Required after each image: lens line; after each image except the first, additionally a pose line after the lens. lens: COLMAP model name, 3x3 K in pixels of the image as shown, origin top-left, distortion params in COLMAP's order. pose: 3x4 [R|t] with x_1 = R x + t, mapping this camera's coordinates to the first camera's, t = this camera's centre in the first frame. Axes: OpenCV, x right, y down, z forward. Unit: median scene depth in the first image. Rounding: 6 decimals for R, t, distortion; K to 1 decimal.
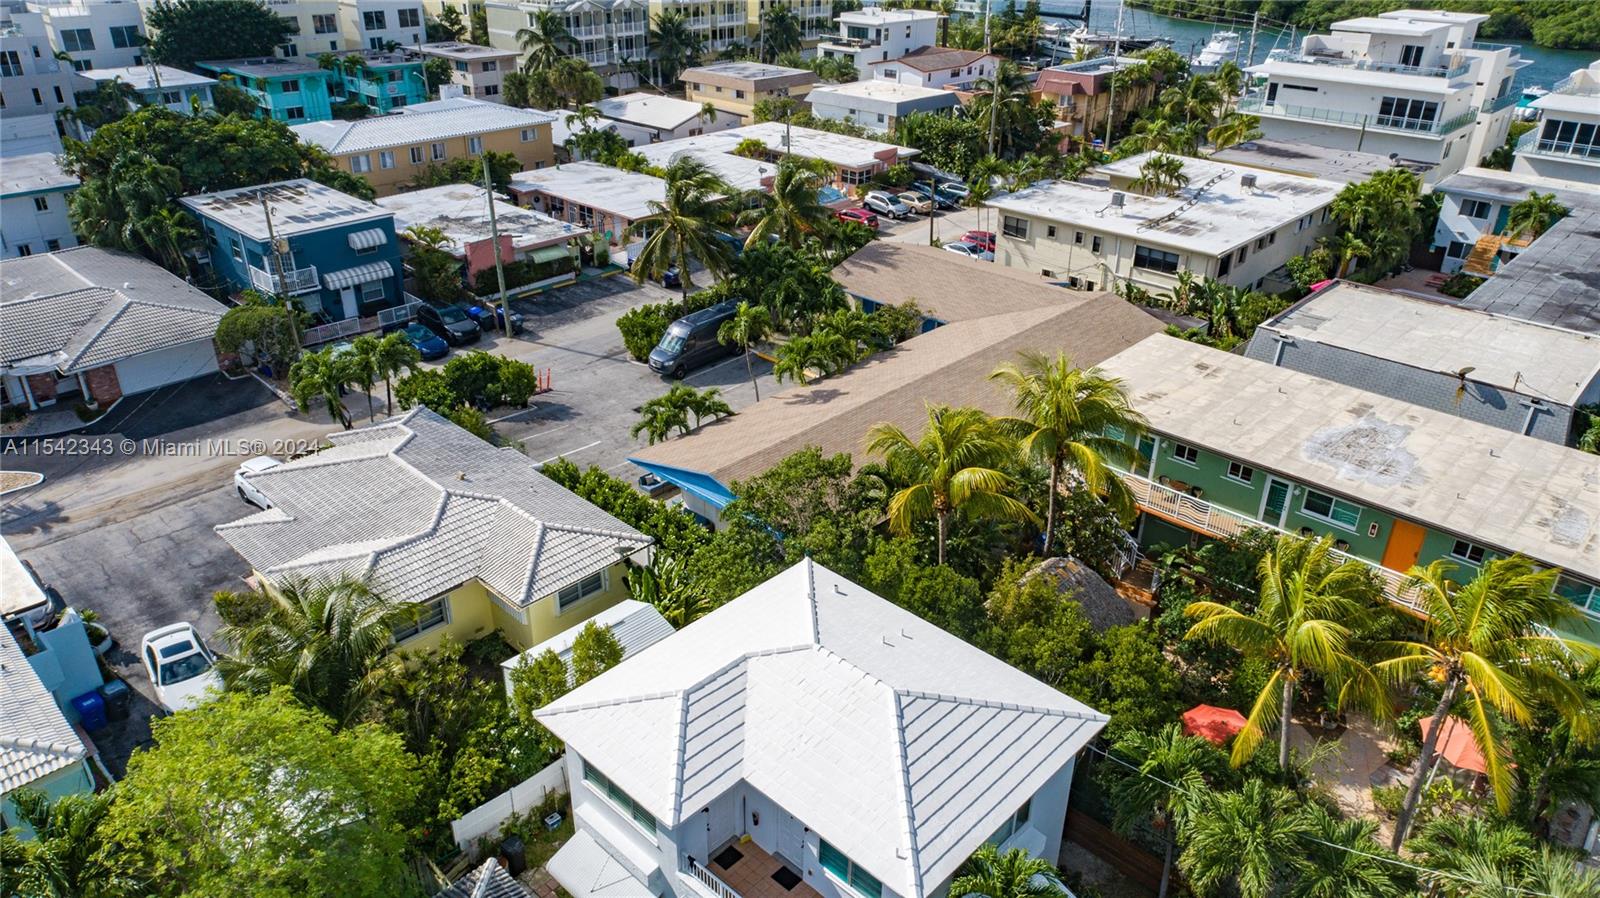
lens RADIAL K [[1083.7, 0, 798.1], [0, 1083.7, 444.8], [0, 0, 1]] dist [-0.013220, 0.013063]
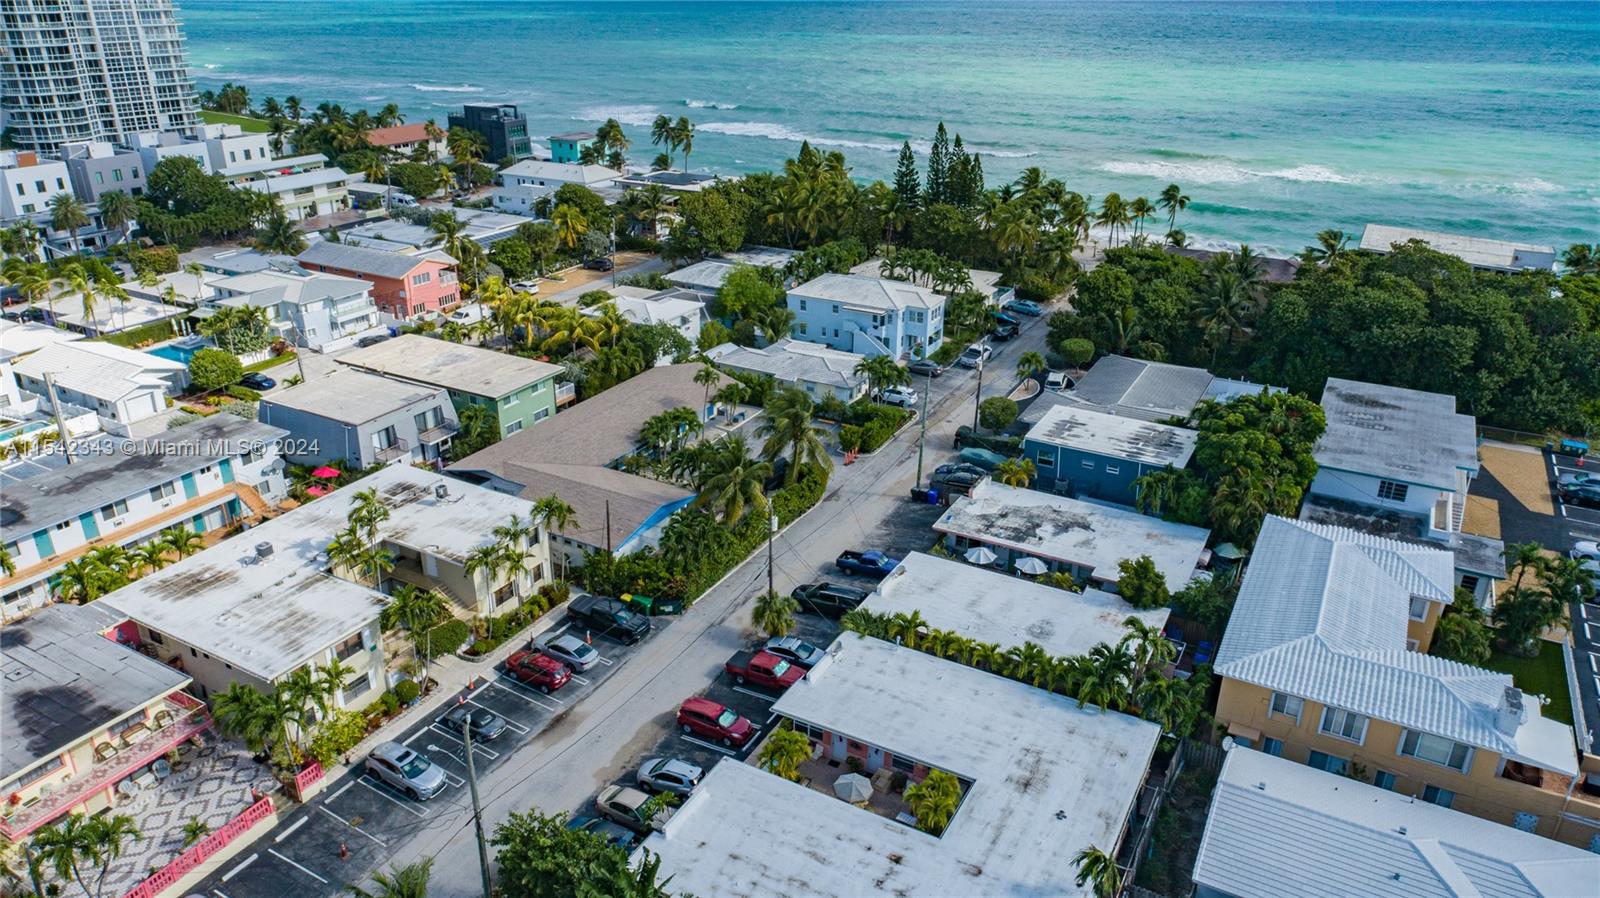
lens RADIAL K [[1083.7, 0, 798.1], [0, 1083.7, 444.8], [0, 0, 1]] dist [-0.013220, 0.013063]
pose [[-0.969317, 0.084416, -0.230864, 0.184886], [-0.123619, 0.644376, 0.754651, -1.102078], [0.212468, 0.760035, -0.614170, 1.661744]]
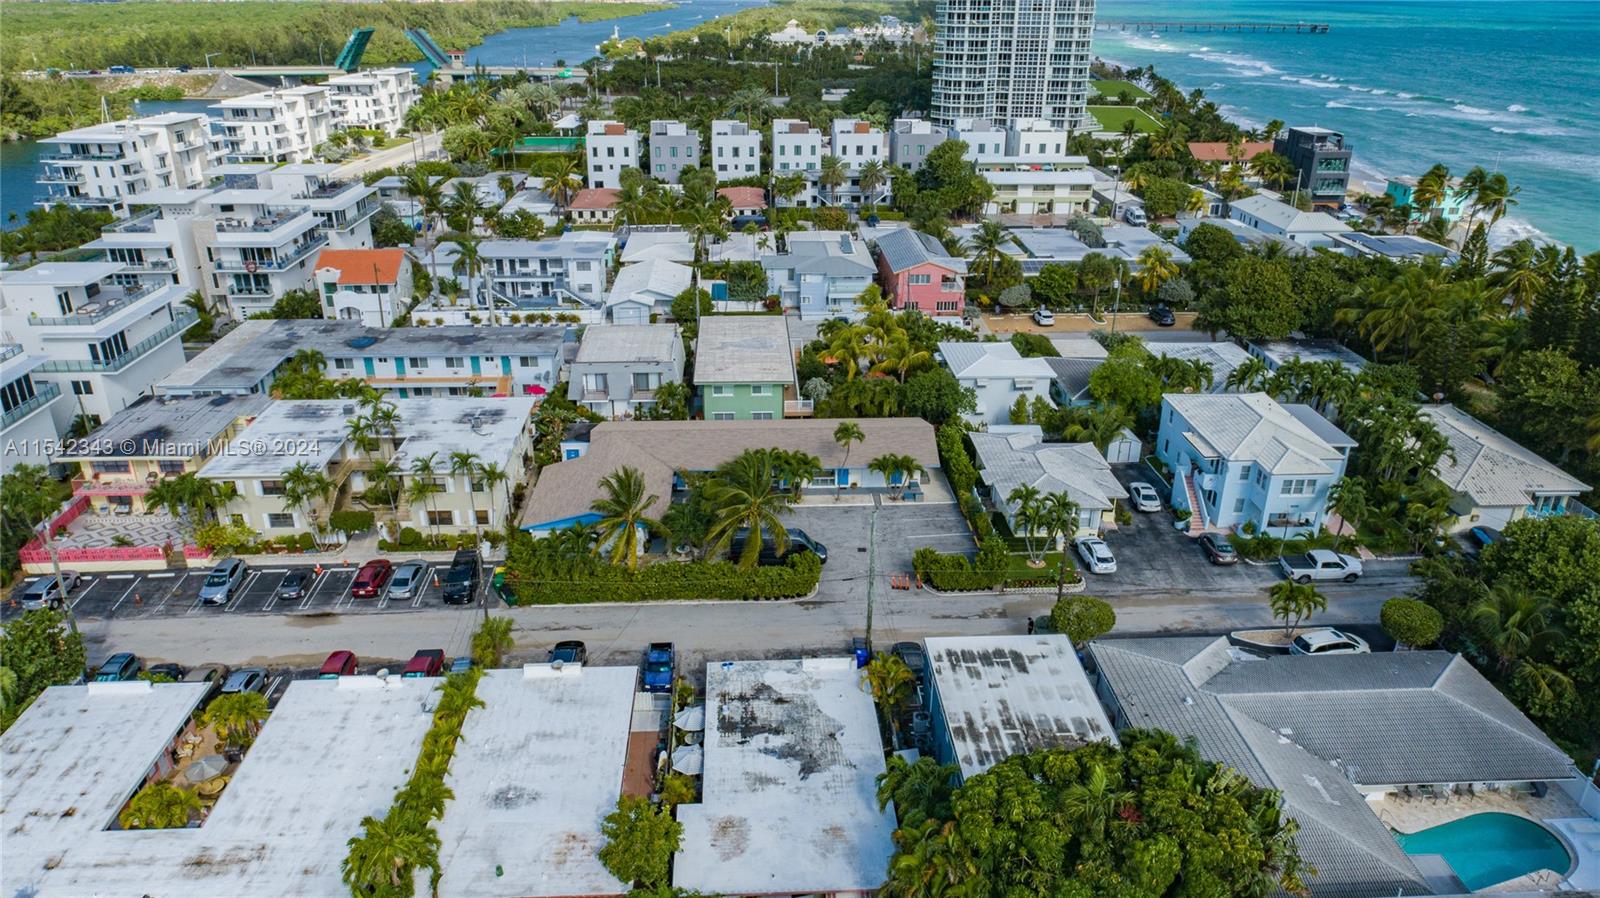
lens RADIAL K [[1083.7, 0, 798.1], [0, 1083.7, 444.8], [0, 0, 1]] dist [-0.013220, 0.013063]
pose [[-0.727758, -0.287400, 0.622712, -0.785051], [0.297920, 0.685349, 0.664485, -0.929453], [-0.617748, 0.669103, -0.413146, 1.270708]]
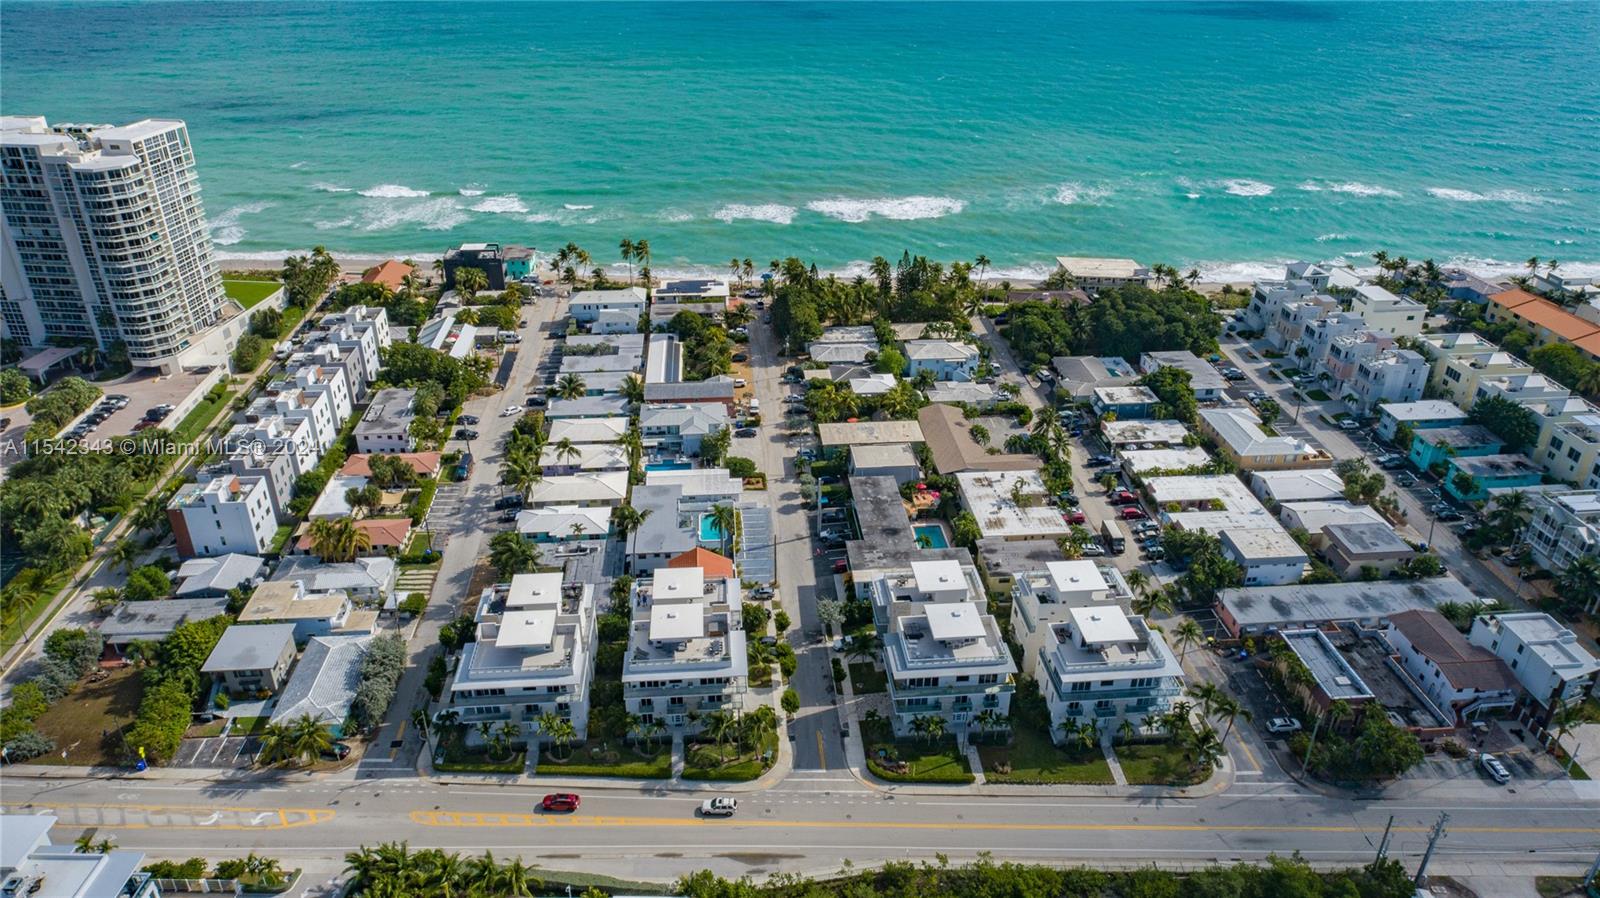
lens RADIAL K [[1083.7, 0, 798.1], [0, 1083.7, 444.8], [0, 0, 1]] dist [-0.013220, 0.013063]
pose [[-0.663762, 0.334640, -0.668907, 2.602043], [-0.348311, 0.653134, 0.672381, -2.065345], [0.661891, 0.679288, -0.316967, 1.472968]]
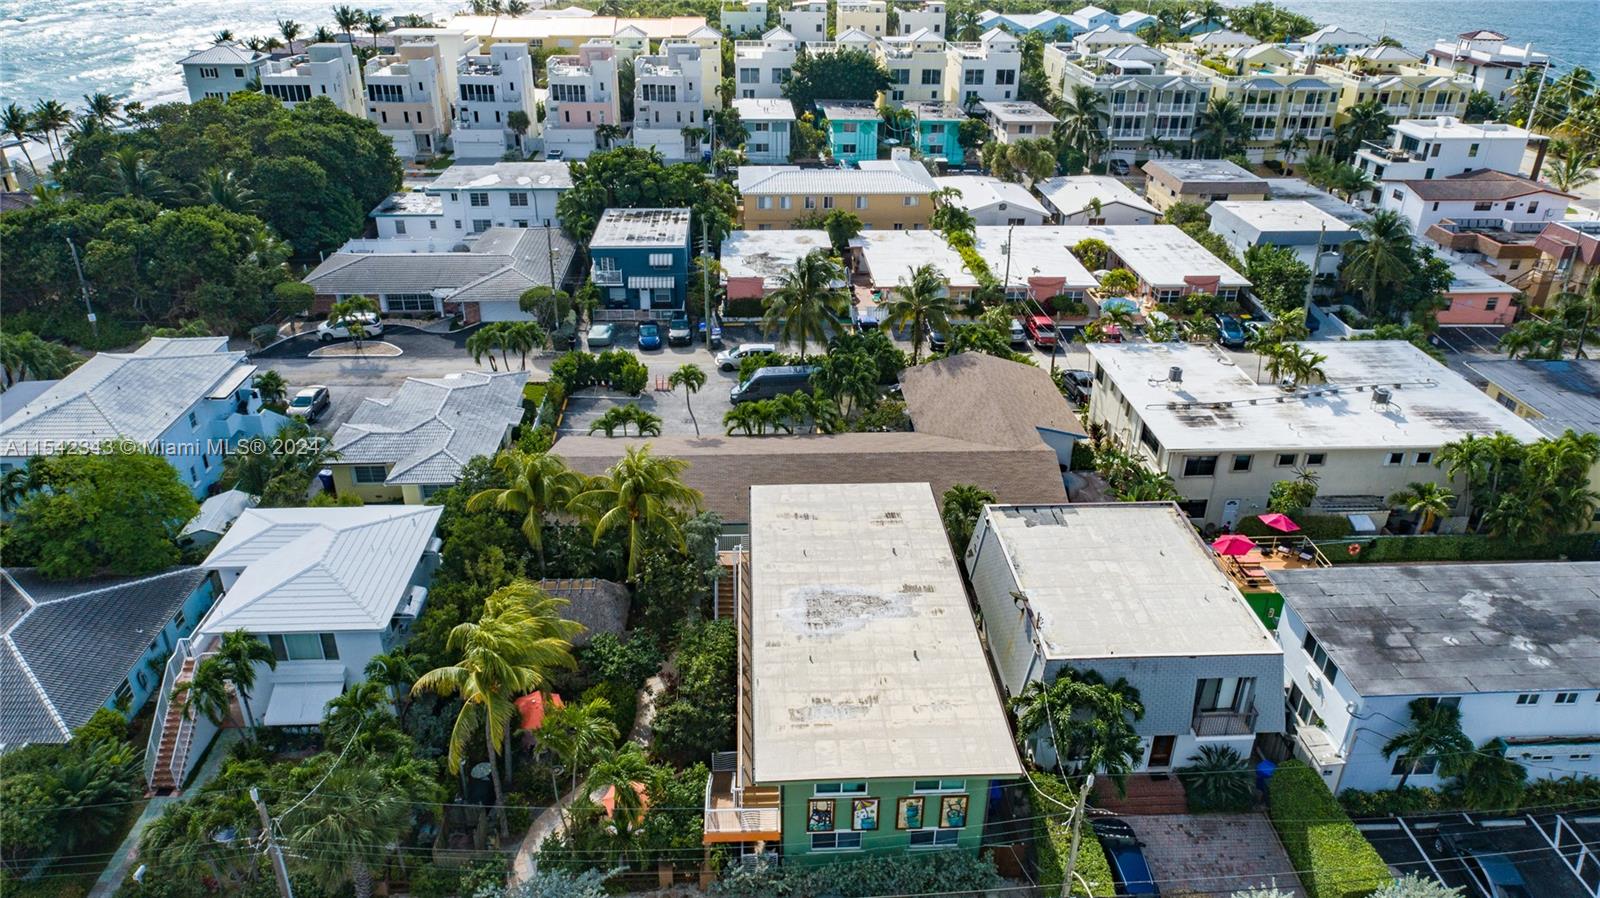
lens RADIAL K [[1083.7, 0, 798.1], [0, 1083.7, 444.8], [0, 0, 1]] dist [-0.013220, 0.013063]
pose [[0.724544, 0.308393, -0.616384, 0.653420], [-0.313566, 0.943891, 0.103664, -0.153378], [0.613769, 0.118167, 0.780592, 0.012869]]
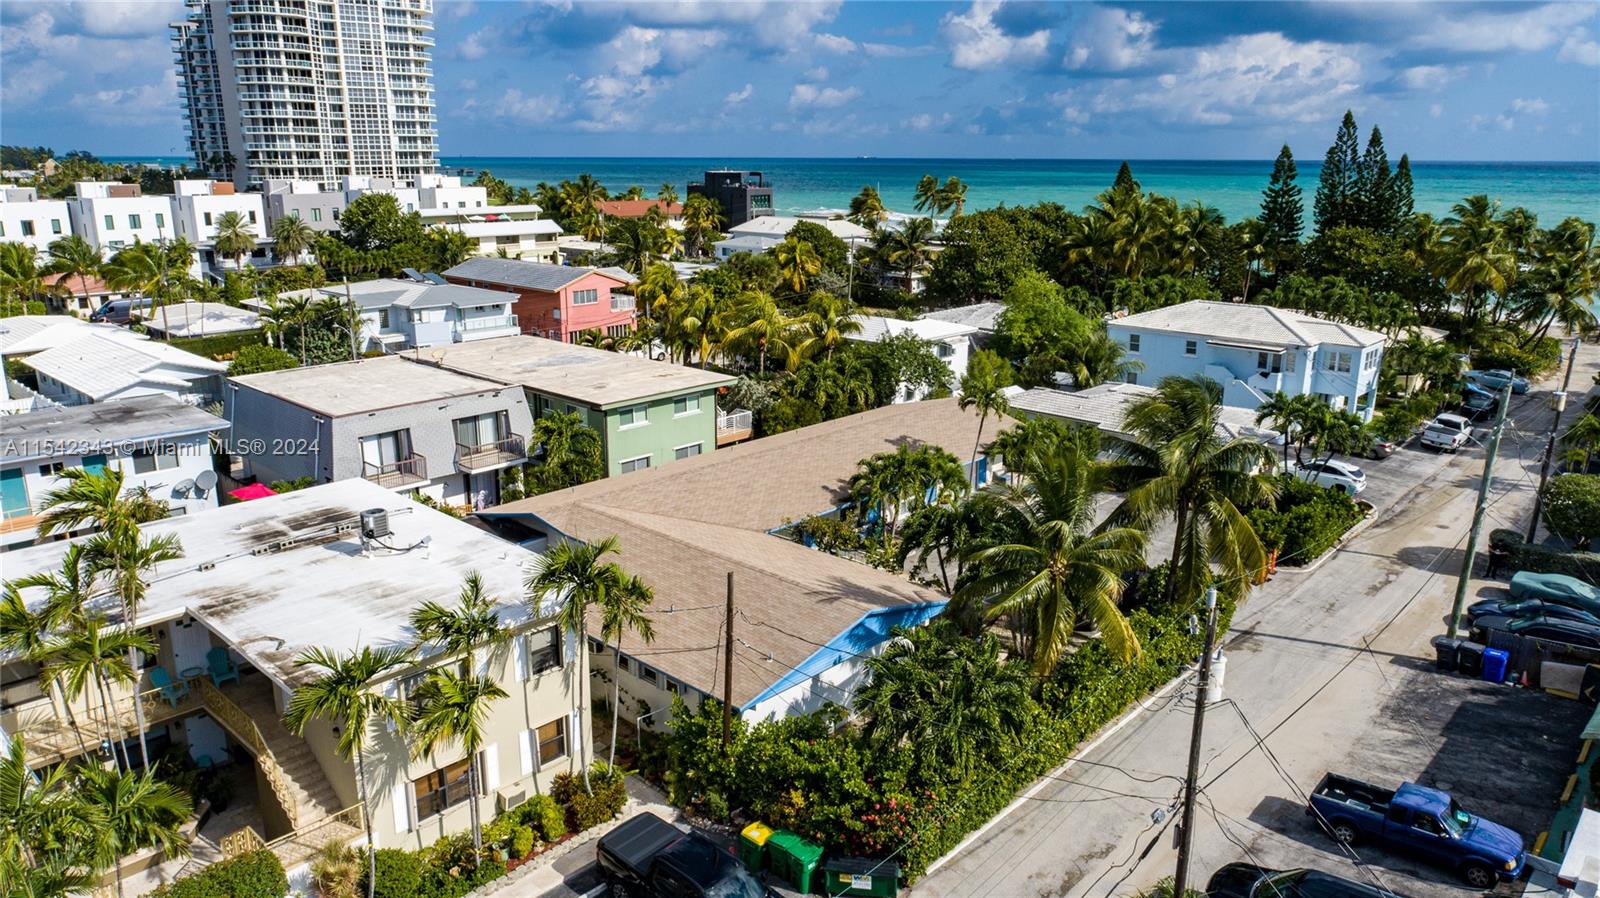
lens RADIAL K [[1083.7, 0, 798.1], [0, 1083.7, 444.8], [0, 0, 1]] dist [-0.013220, 0.013063]
pose [[-0.999840, -0.011415, -0.013793, 0.106420], [-0.017709, 0.743694, 0.668285, -0.561282], [0.002629, 0.668422, -0.743777, 1.290042]]
